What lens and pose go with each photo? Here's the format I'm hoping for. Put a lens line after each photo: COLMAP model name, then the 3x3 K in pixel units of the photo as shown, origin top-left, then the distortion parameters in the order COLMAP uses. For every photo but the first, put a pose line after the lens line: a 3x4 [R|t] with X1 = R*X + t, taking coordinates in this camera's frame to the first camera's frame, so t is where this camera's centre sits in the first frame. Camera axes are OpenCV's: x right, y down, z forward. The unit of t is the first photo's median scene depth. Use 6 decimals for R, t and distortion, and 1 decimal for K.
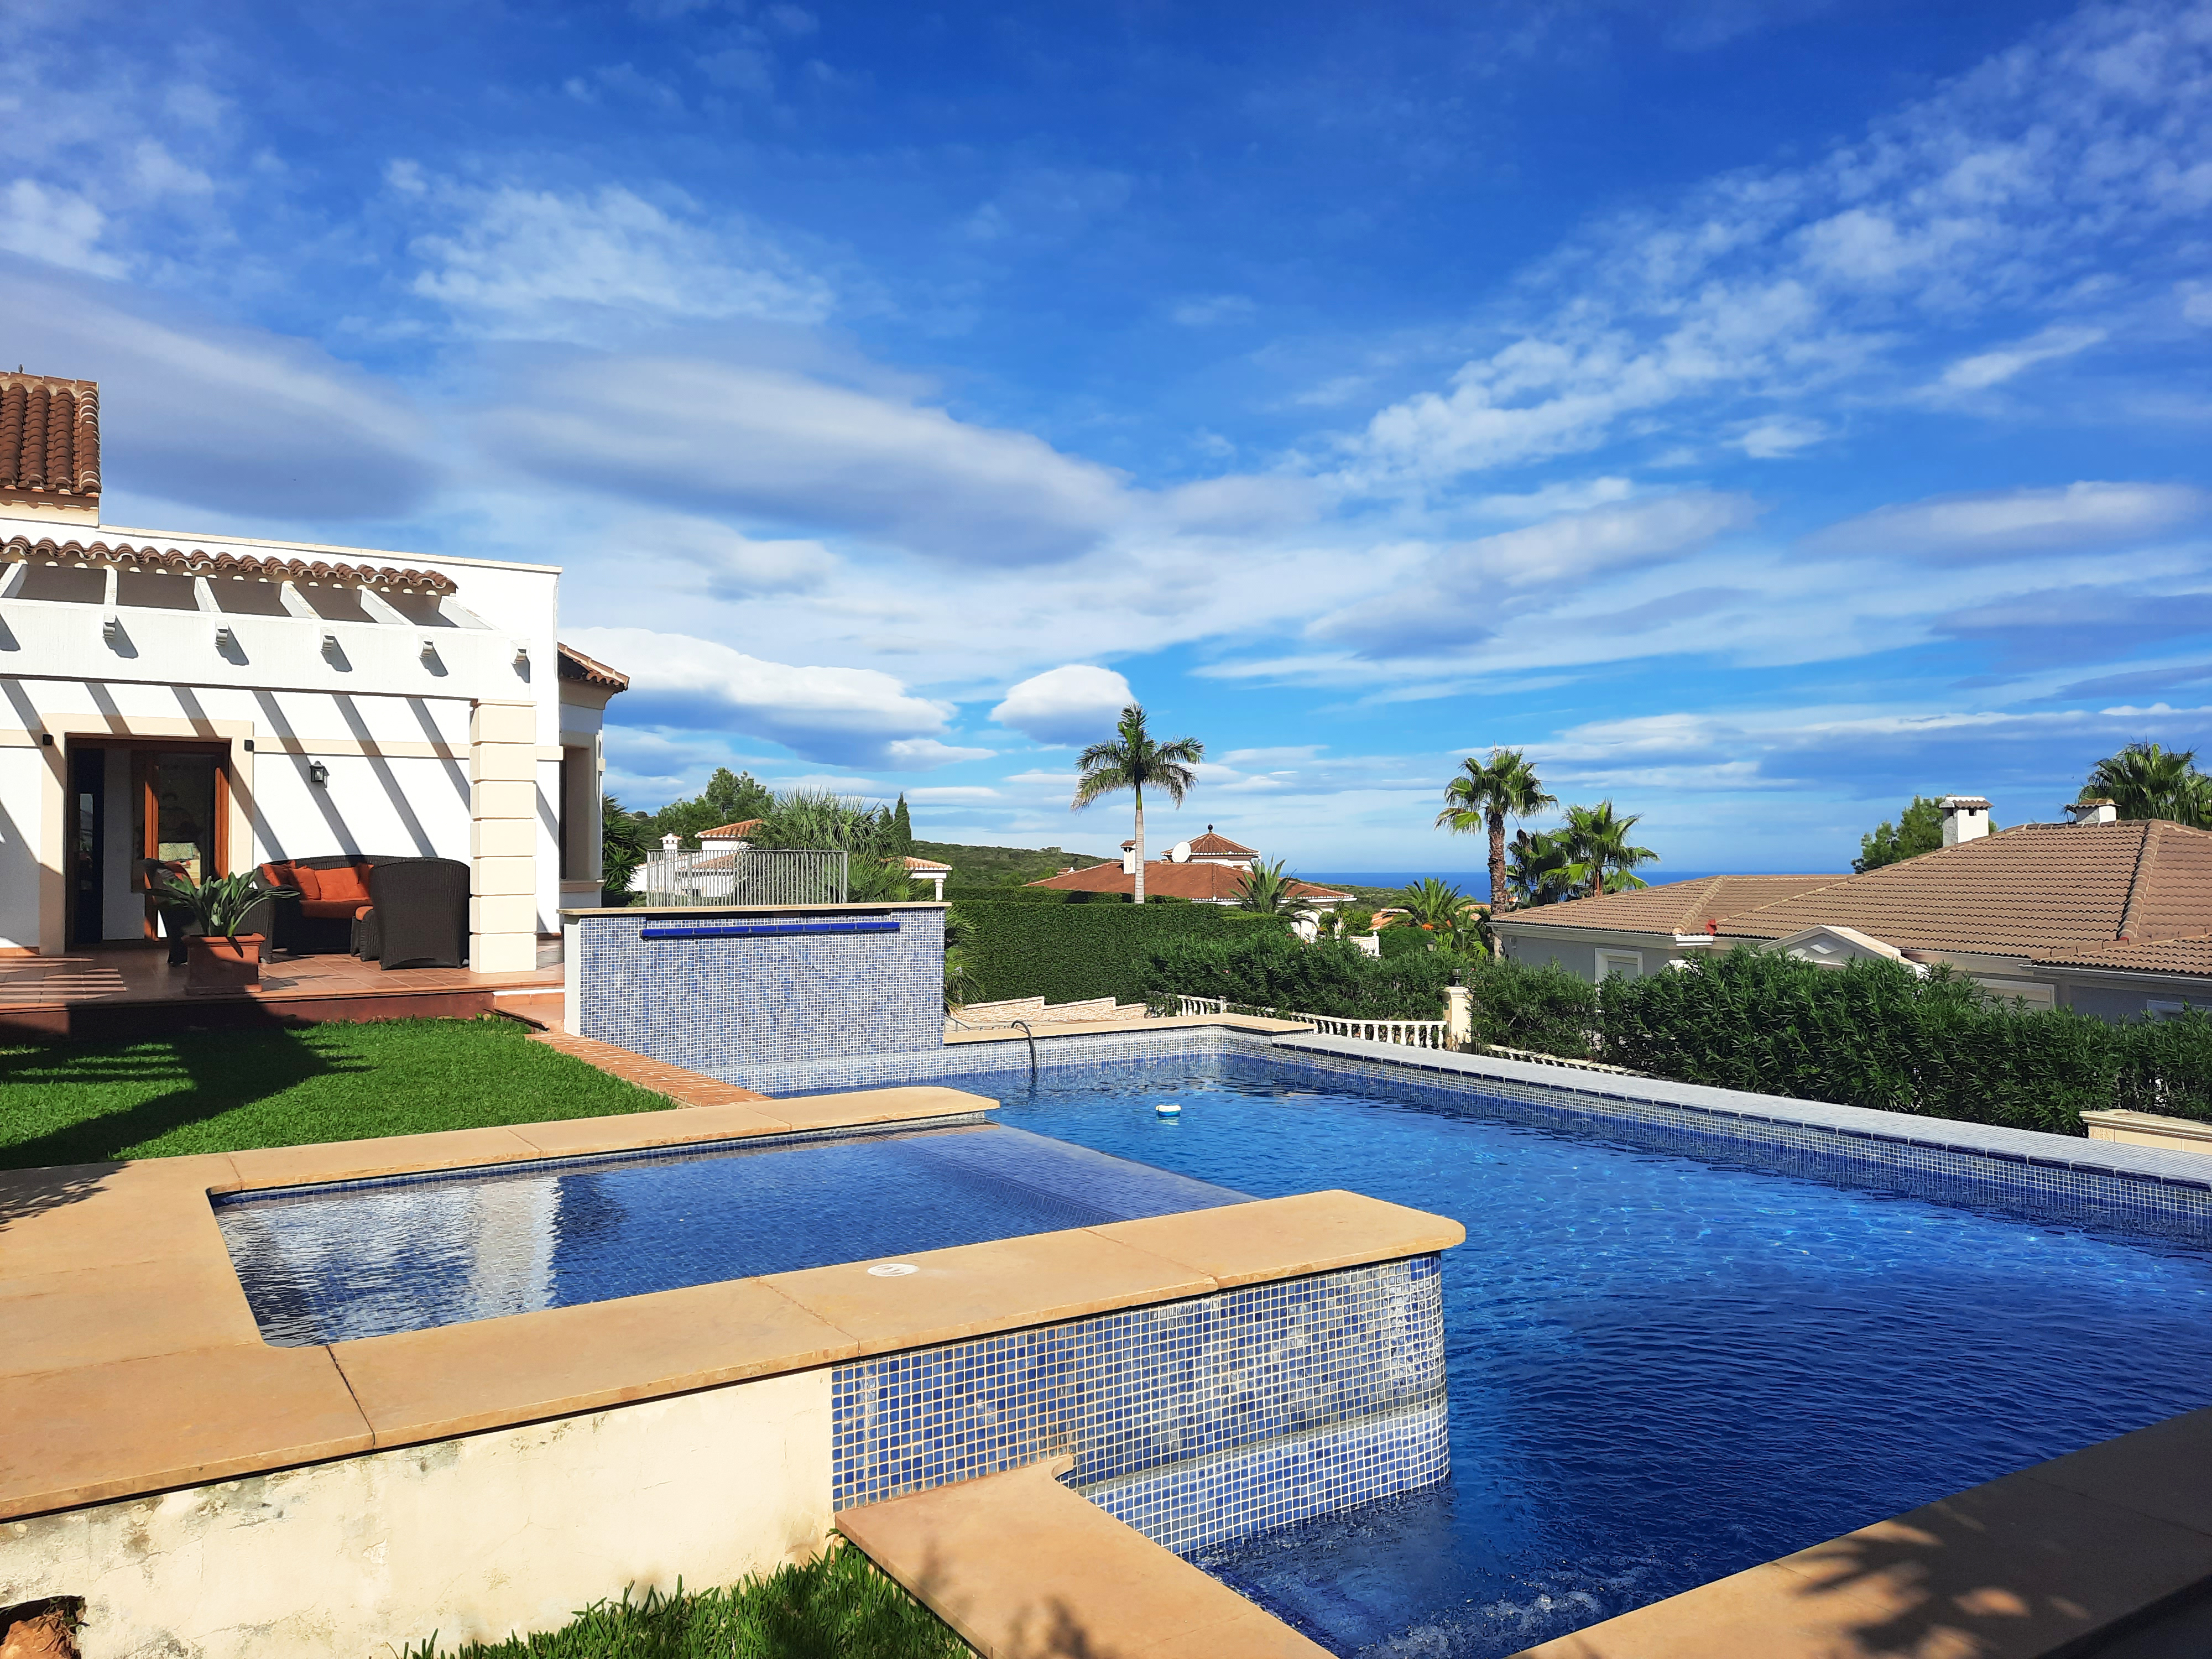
lens RADIAL K [[1611.1, 0, 1106.0], [0, 1611.1, 829.5], [0, 0, 1]] dist [0.041239, -0.089955]
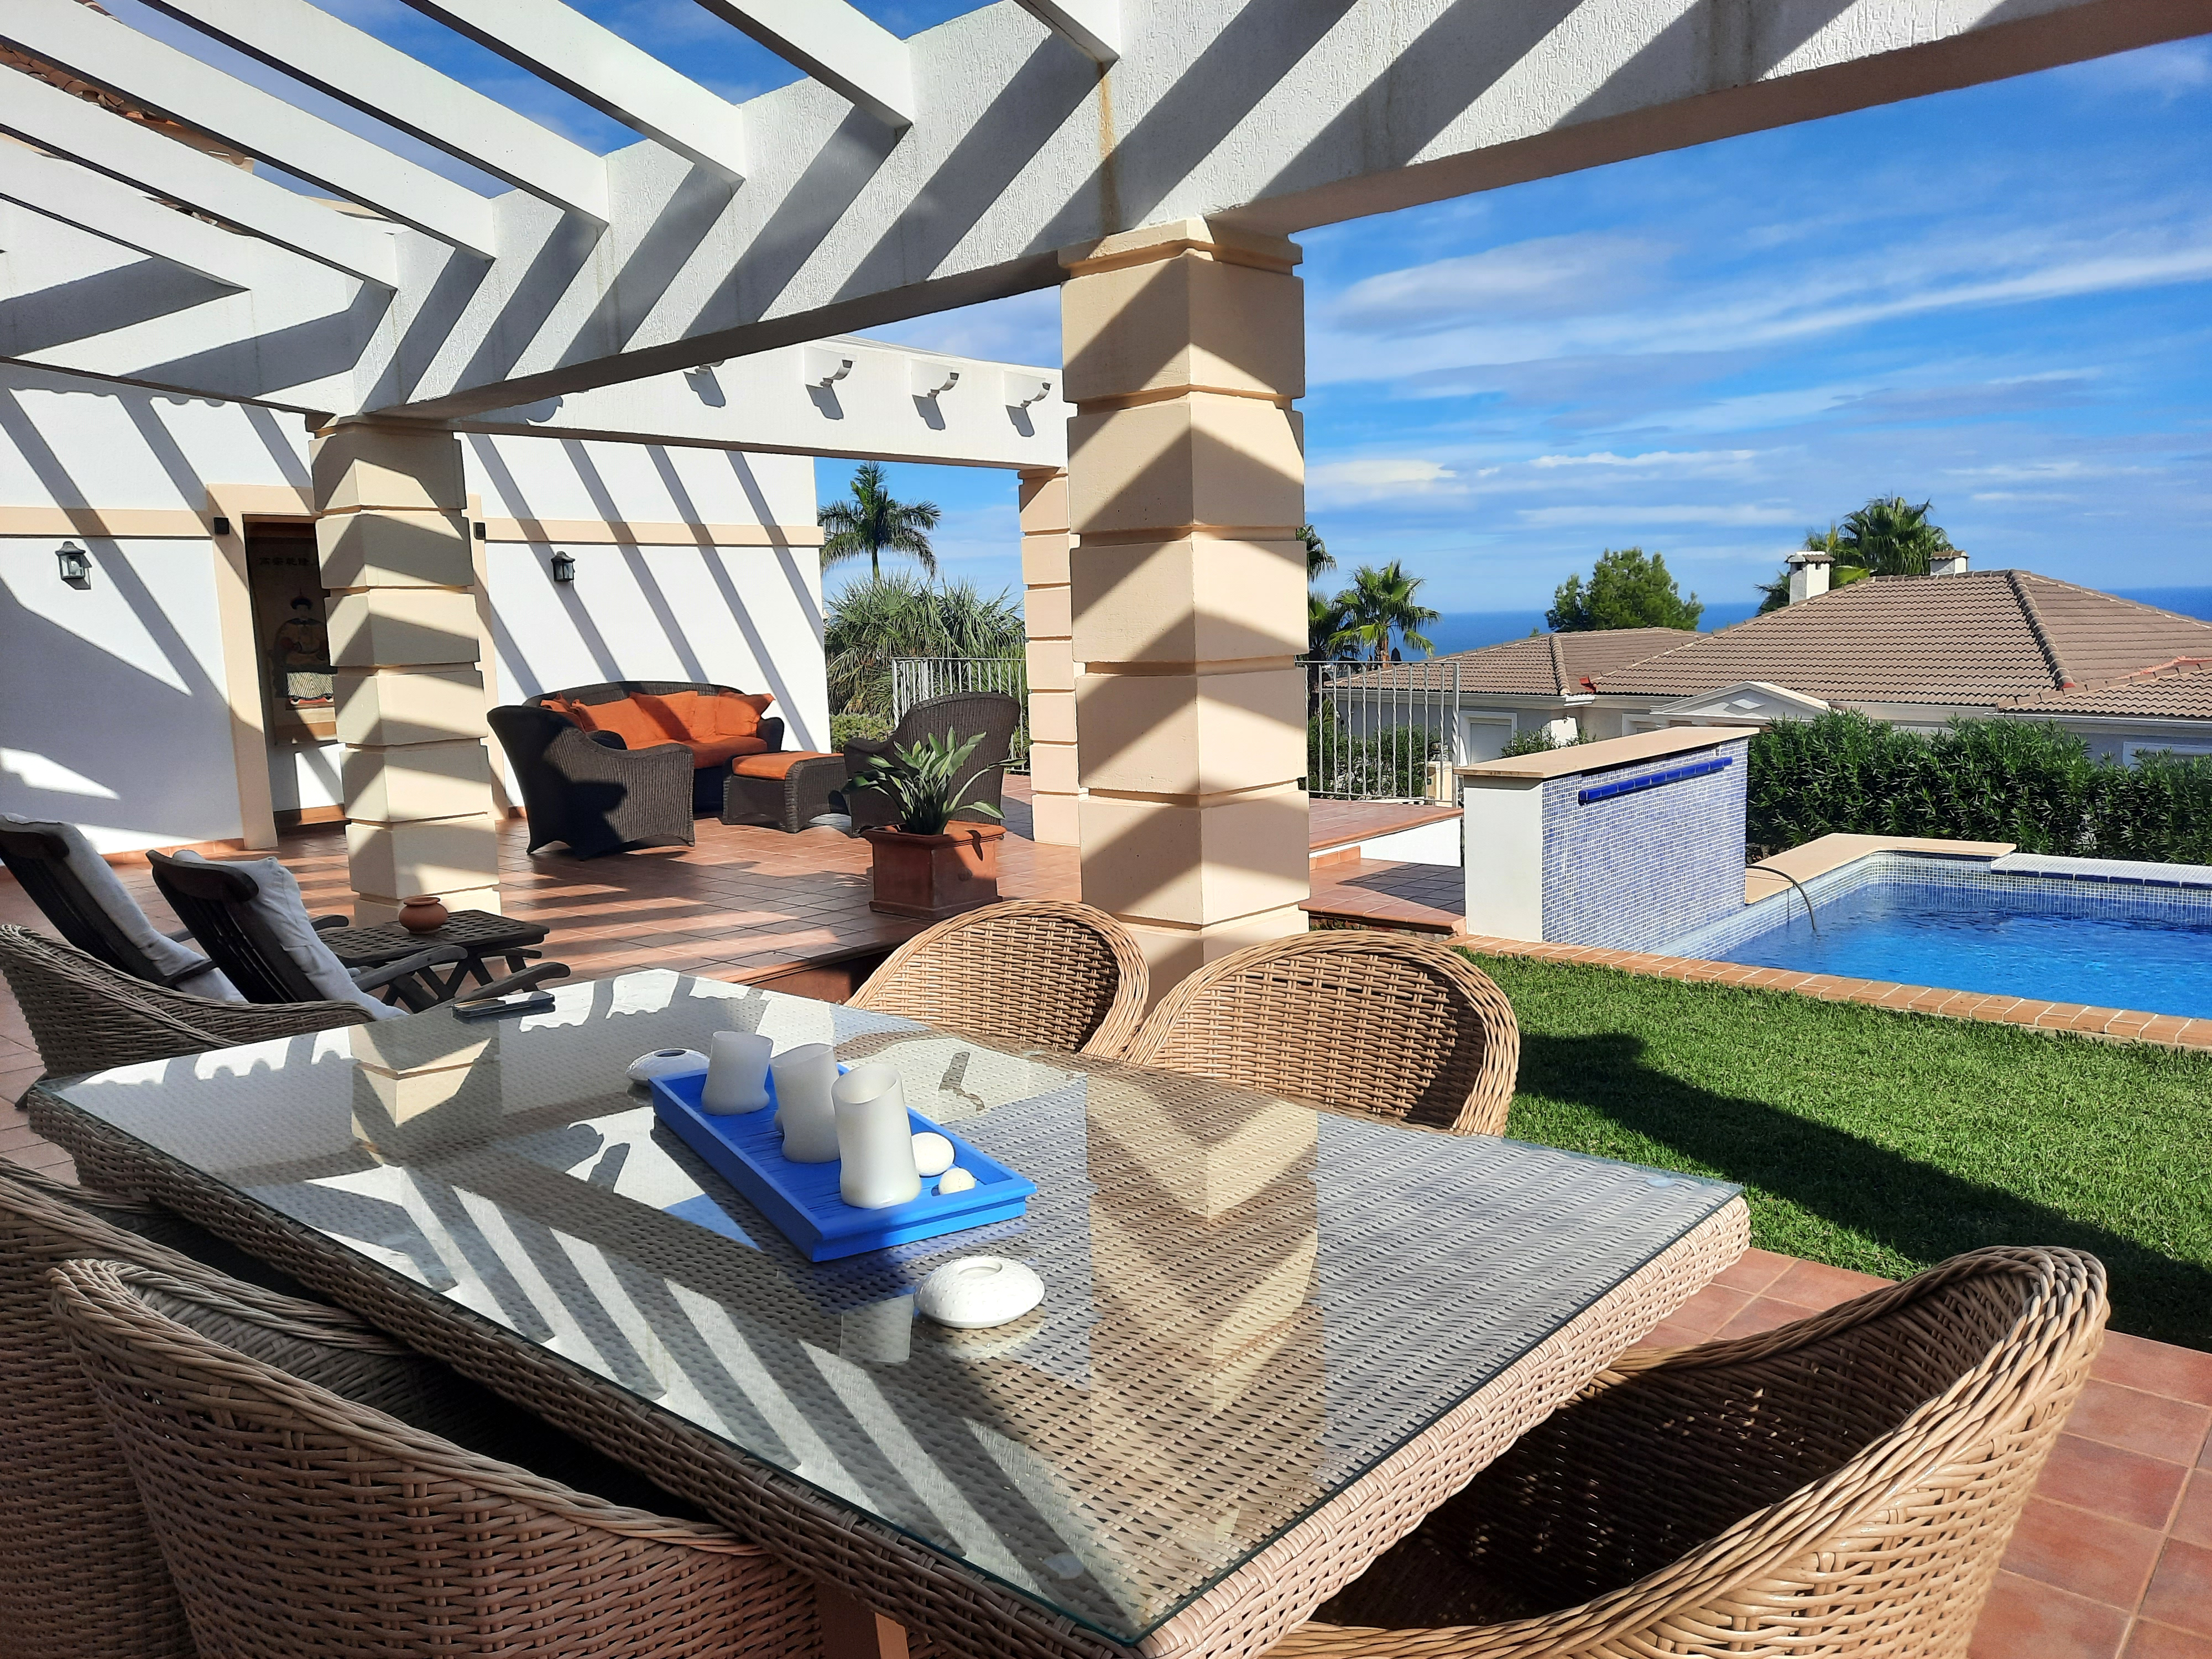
lens RADIAL K [[1611.1, 0, 1106.0], [0, 1611.1, 829.5], [0, 0, 1]] dist [0.041239, -0.089955]
pose [[0.949017, -0.070464, 0.307247, -0.265846], [0.024358, 0.988174, 0.151393, -0.013032], [-0.314282, -0.136190, 0.939510, 0.152298]]
